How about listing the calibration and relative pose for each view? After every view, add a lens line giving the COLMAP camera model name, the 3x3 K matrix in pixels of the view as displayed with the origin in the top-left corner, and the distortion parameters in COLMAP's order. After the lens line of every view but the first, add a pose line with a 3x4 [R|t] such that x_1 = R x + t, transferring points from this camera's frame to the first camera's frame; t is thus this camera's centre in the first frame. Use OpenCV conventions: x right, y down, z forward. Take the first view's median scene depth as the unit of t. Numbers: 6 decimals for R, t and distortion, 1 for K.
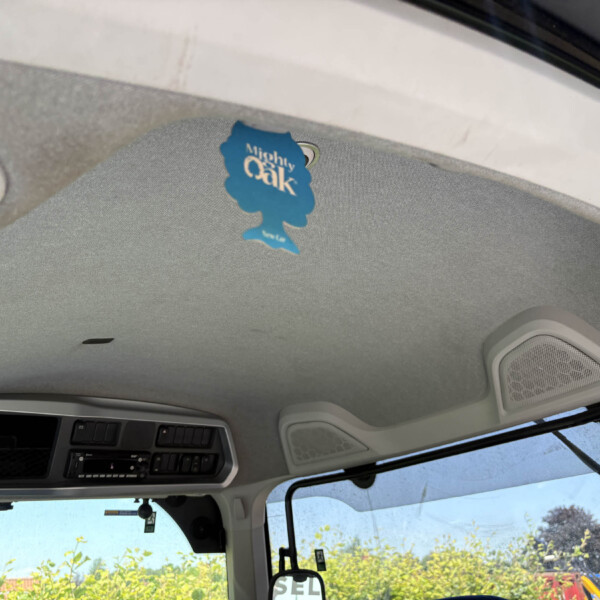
lens RADIAL K [[604.0, 0, 302.9], [0, 604.0, 300.4], [0, 0, 1]] dist [0.018107, 0.006431]
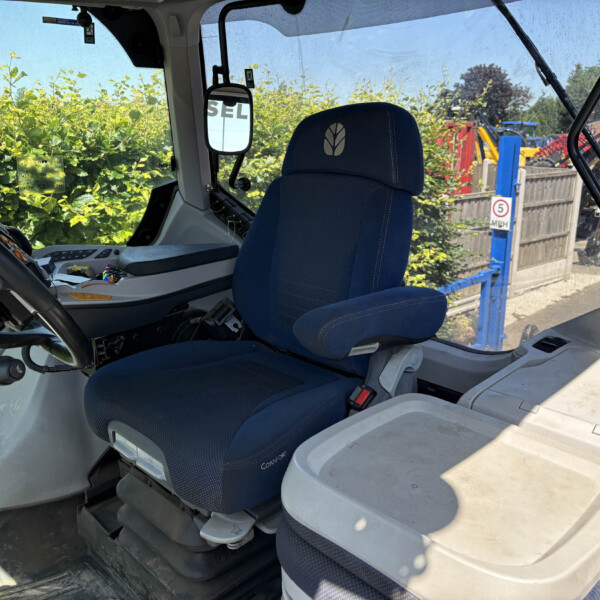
lens RADIAL K [[604.0, 0, 302.9], [0, 604.0, 300.4], [0, 0, 1]] dist [0.018107, 0.006431]
pose [[0.992042, 0.016645, 0.124804, -0.006932], [-0.094219, 0.755661, 0.648150, -0.004476], [-0.083521, -0.654751, 0.751216, -0.132988]]
